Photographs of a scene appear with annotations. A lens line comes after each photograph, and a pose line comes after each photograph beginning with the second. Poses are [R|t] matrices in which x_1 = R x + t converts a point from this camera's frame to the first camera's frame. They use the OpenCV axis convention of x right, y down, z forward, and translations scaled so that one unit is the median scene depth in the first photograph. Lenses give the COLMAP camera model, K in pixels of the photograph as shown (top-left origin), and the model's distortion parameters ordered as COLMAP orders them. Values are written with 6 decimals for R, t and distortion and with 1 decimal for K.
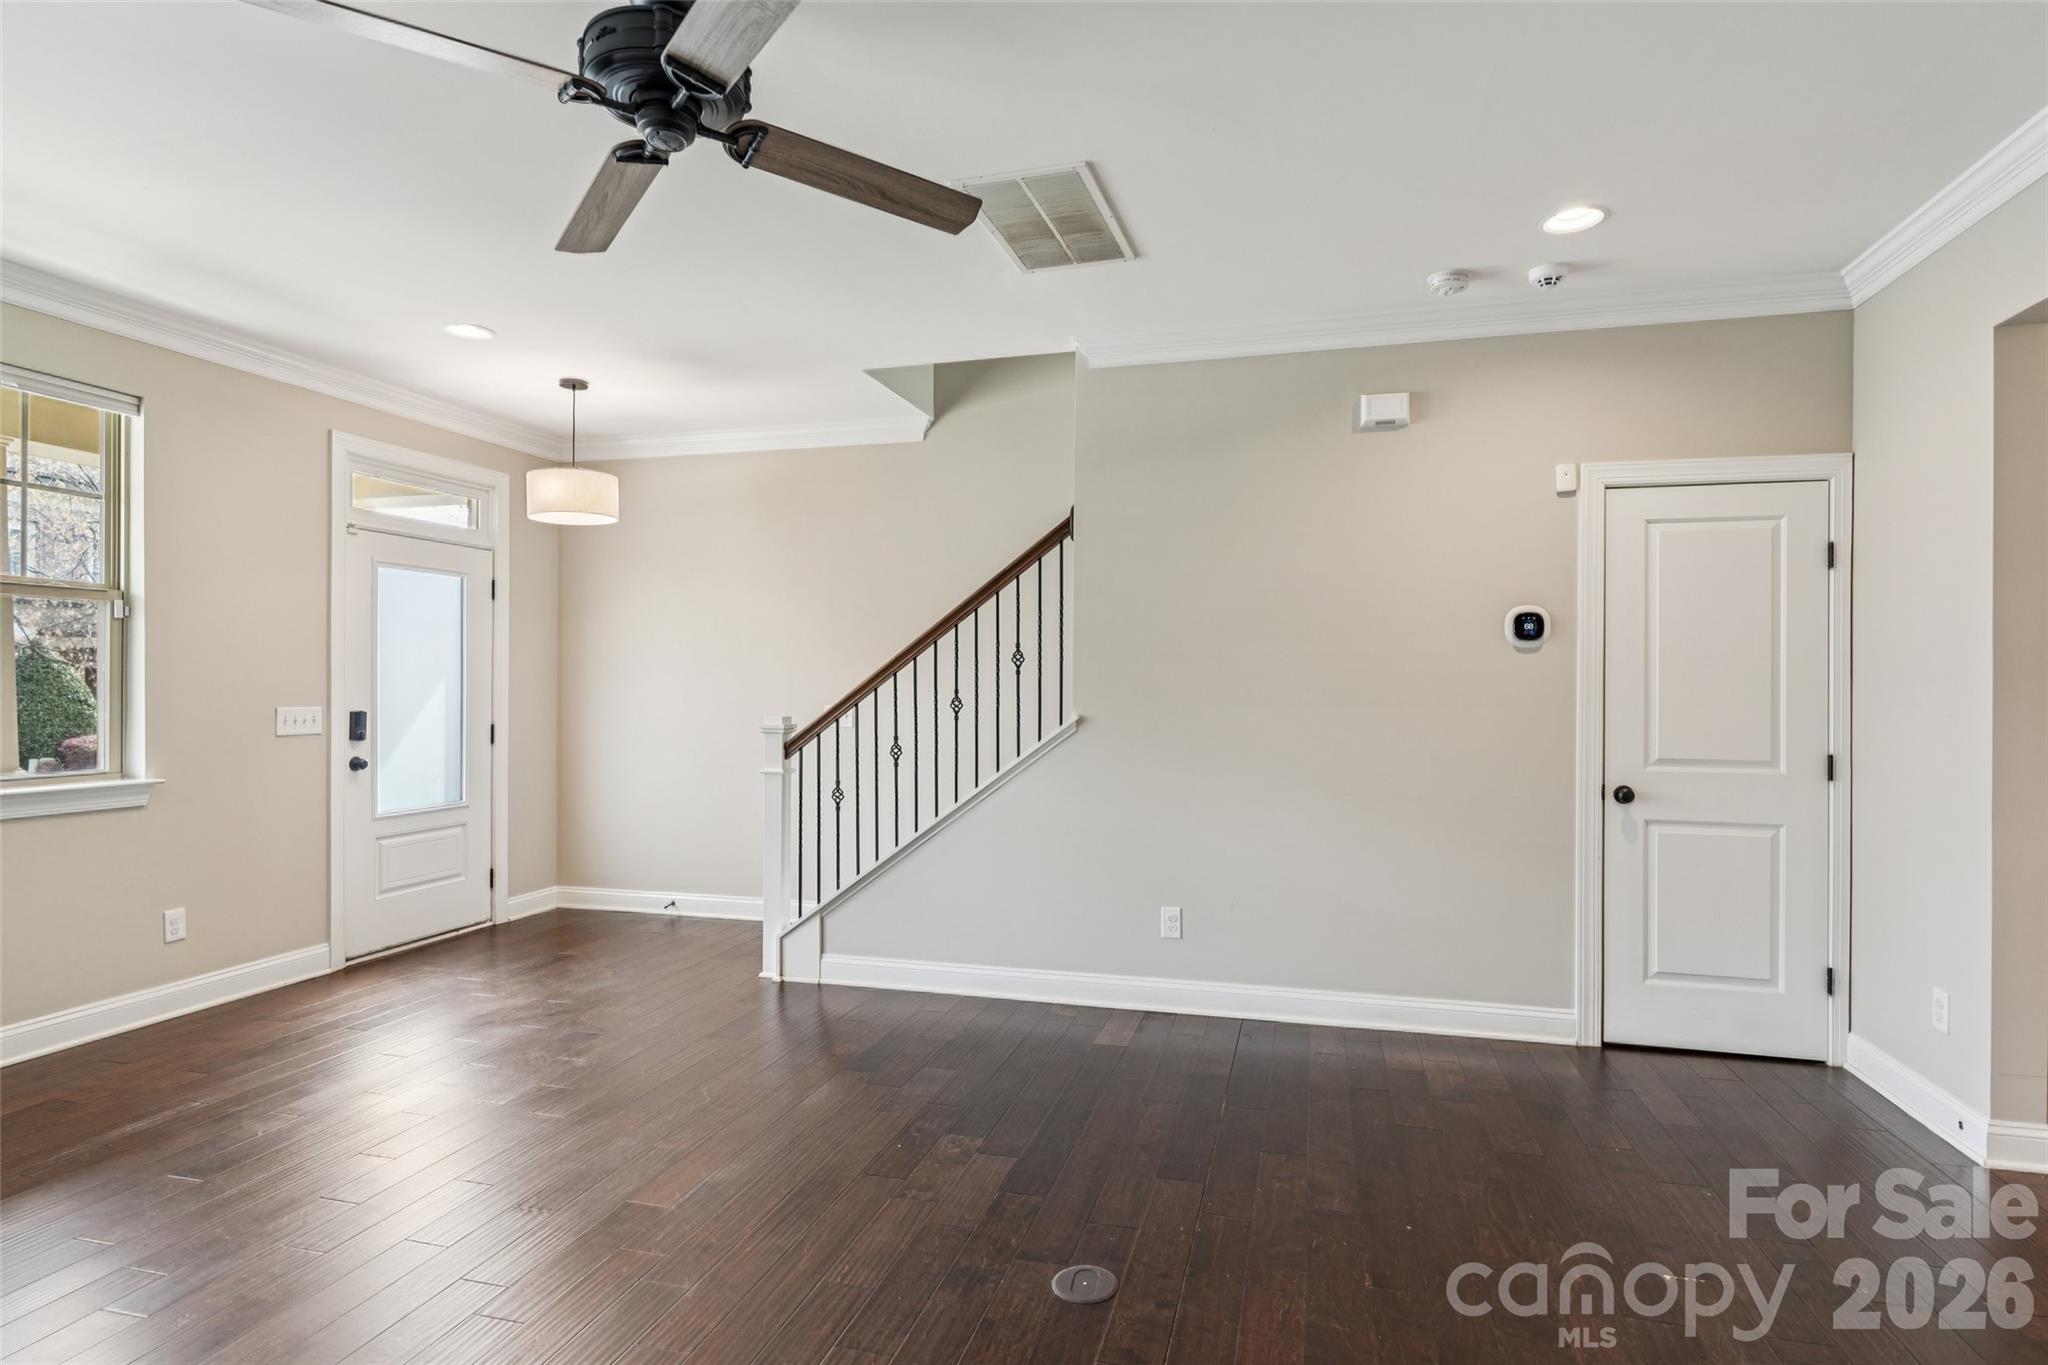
lens RADIAL K [[1076.0, 0, 1030.9], [0, 1076.0, 681.3], [0, 0, 1]] dist [0.001617, 0.002319]
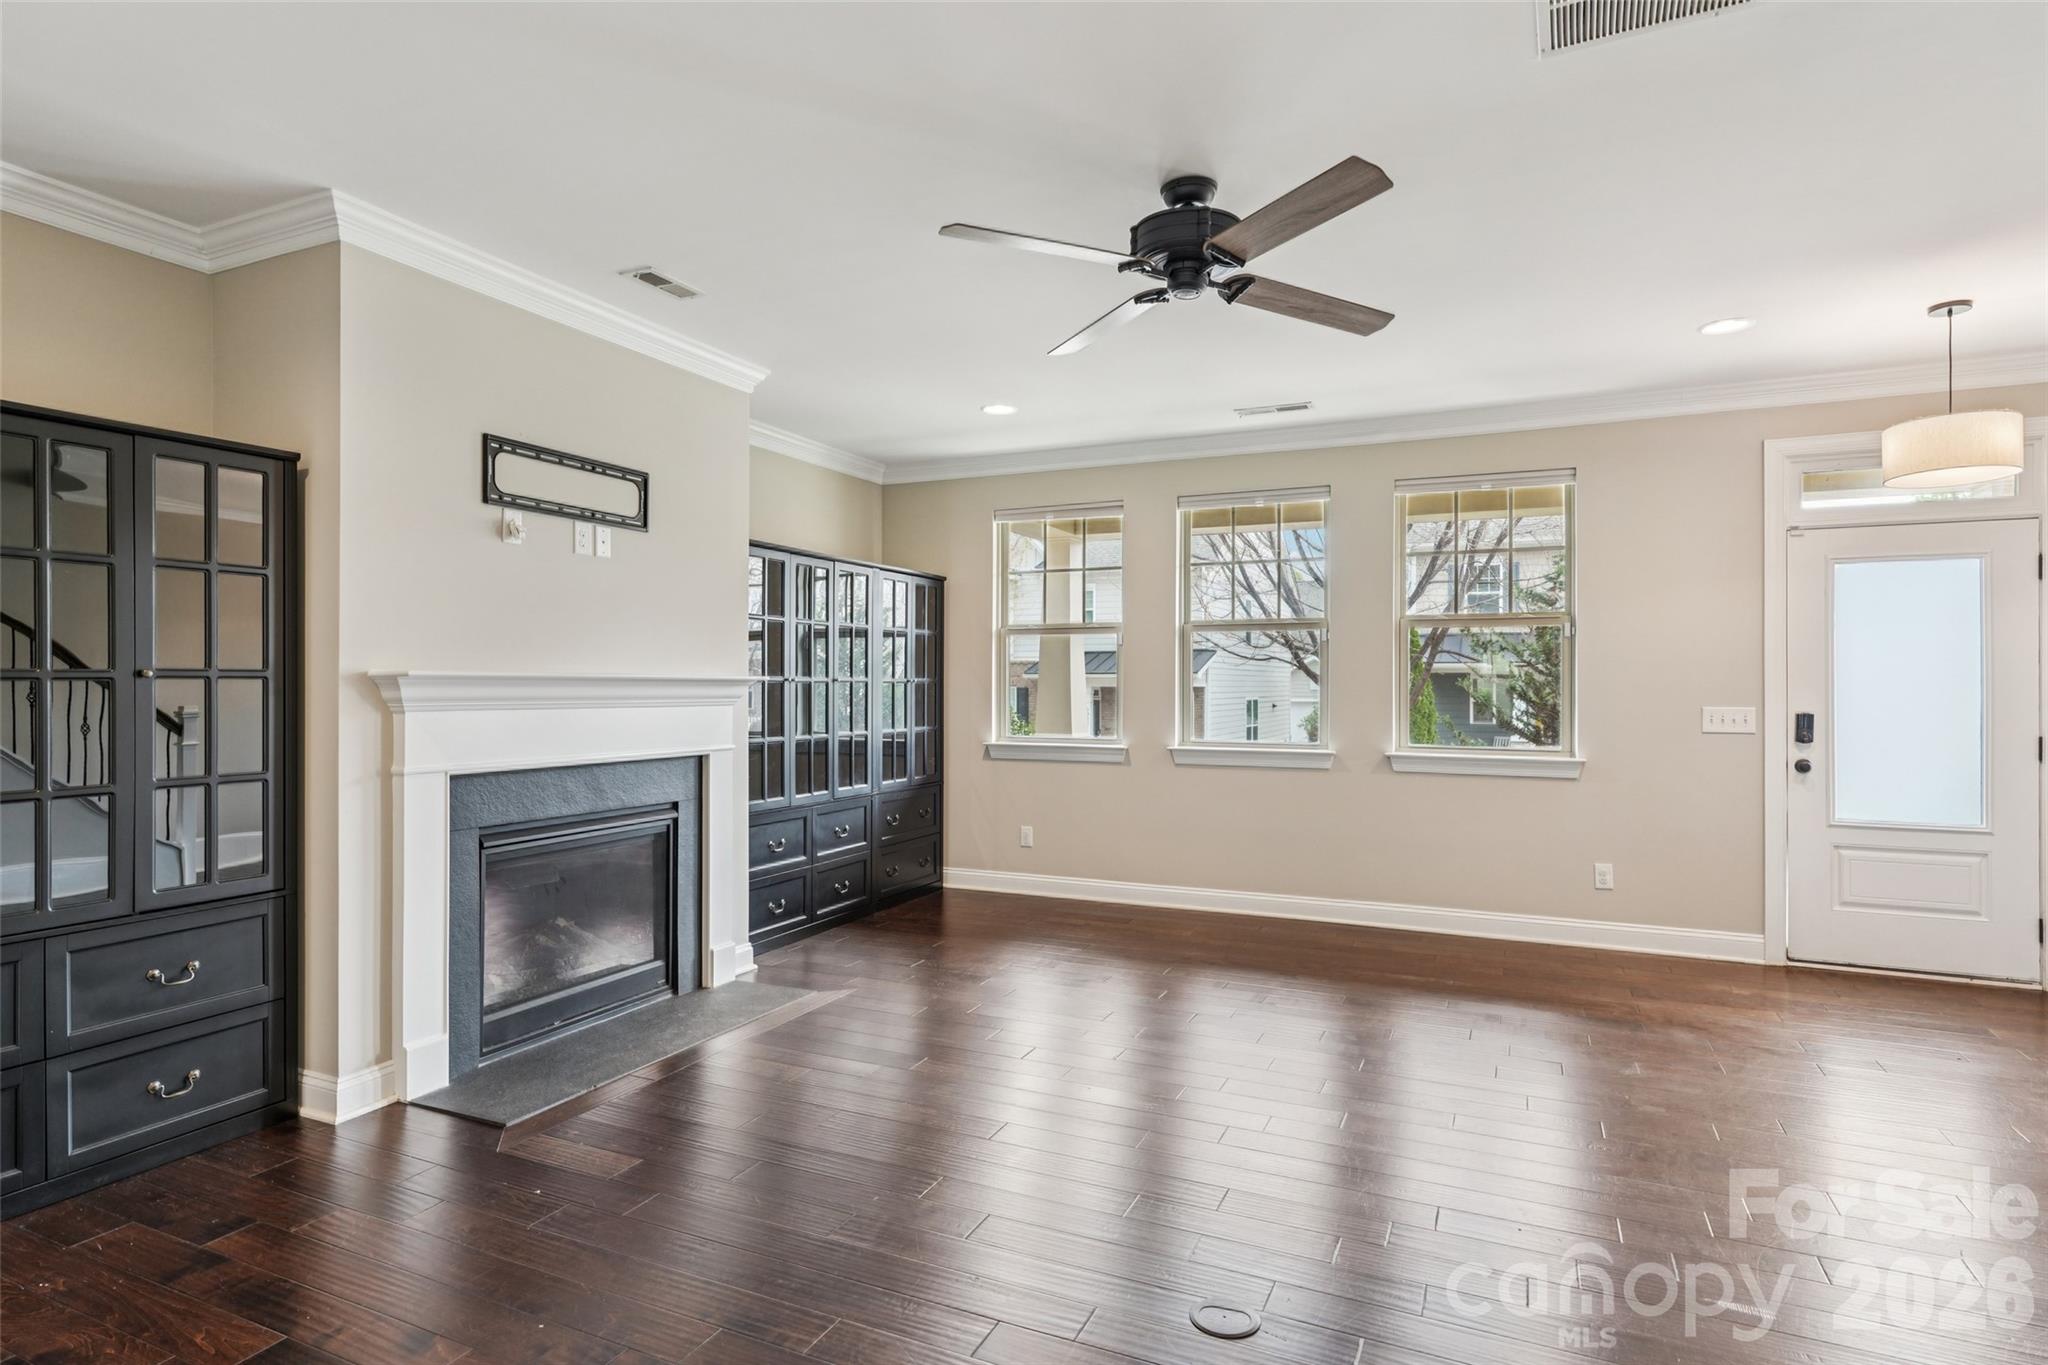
lens RADIAL K [[1076.0, 0, 1031.7], [0, 1076.0, 682.2], [0, 0, 1]] dist [0.001617, 0.002319]
pose [[-0.176090, -0.003520, -0.984368, 0.496827], [0.002346, 0.999989, -0.003996, 0.001382], [0.984371, -0.003013, -0.176080, 0.491469]]
